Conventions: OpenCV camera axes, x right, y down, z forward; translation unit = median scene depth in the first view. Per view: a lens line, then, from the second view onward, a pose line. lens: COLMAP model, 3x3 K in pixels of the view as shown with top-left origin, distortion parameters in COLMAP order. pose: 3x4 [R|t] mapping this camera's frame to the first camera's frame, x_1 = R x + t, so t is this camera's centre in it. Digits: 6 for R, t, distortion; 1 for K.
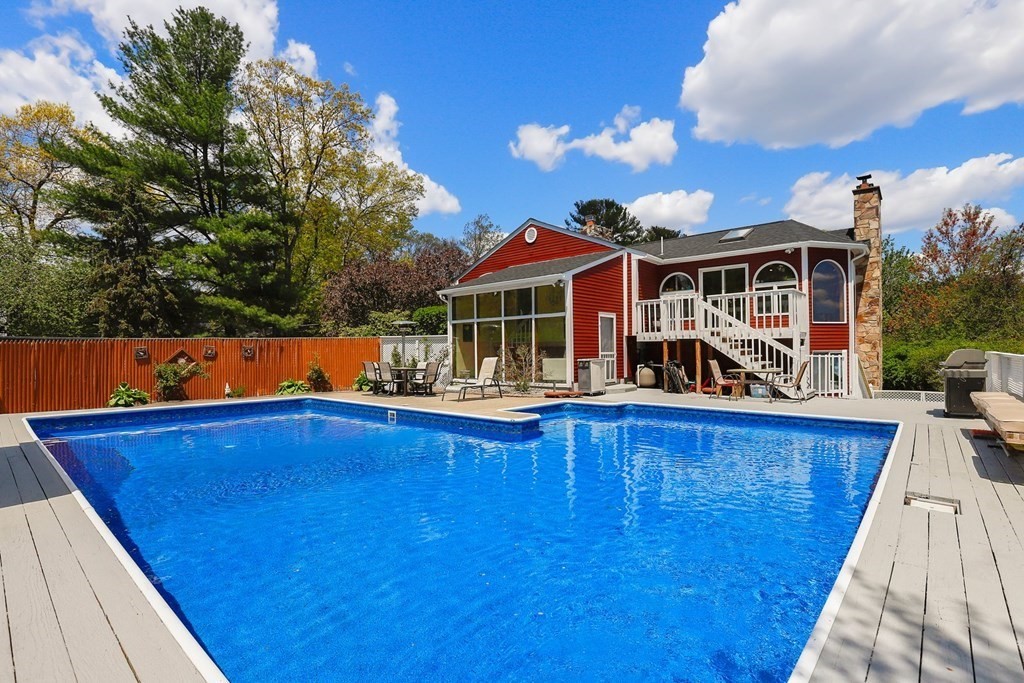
lens RADIAL K [[485.8, 0, 513.6], [0, 485.8, 347.4], [0, 0, 1]] dist [-0.035409, 0.007078]
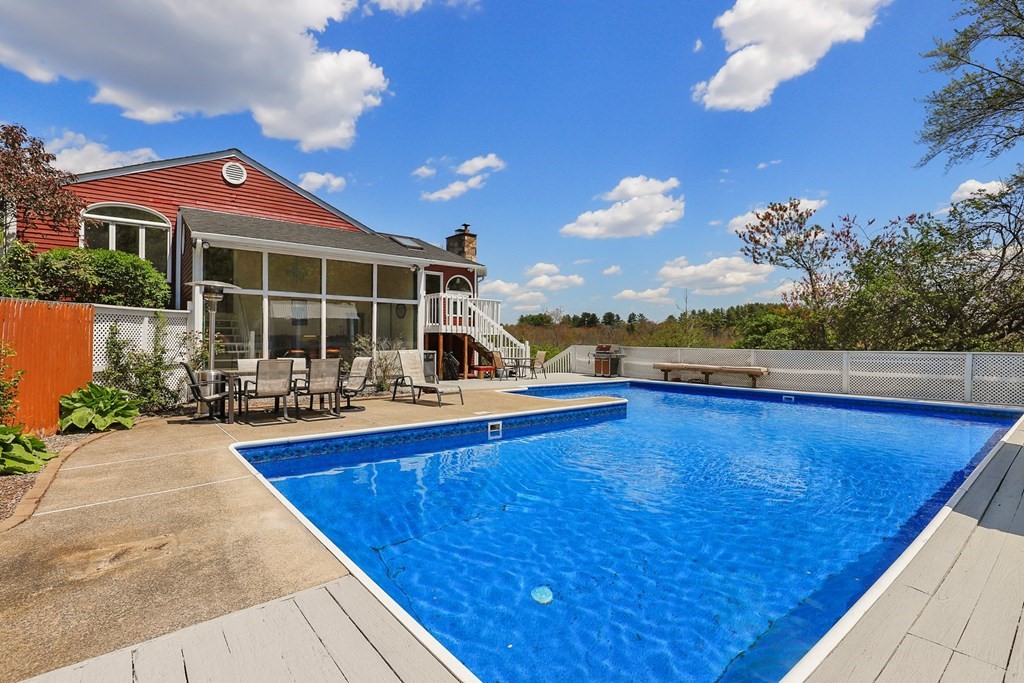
lens RADIAL K [[485.8, 0, 514.0], [0, 485.8, 341.0], [0, 0, 1]] dist [-0.035409, 0.007078]
pose [[0.171987, 0.014645, 0.984990, -0.746539], [-0.017168, 0.999782, -0.011867, 0.012071], [-0.984950, -0.014869, 0.172201, 0.646423]]
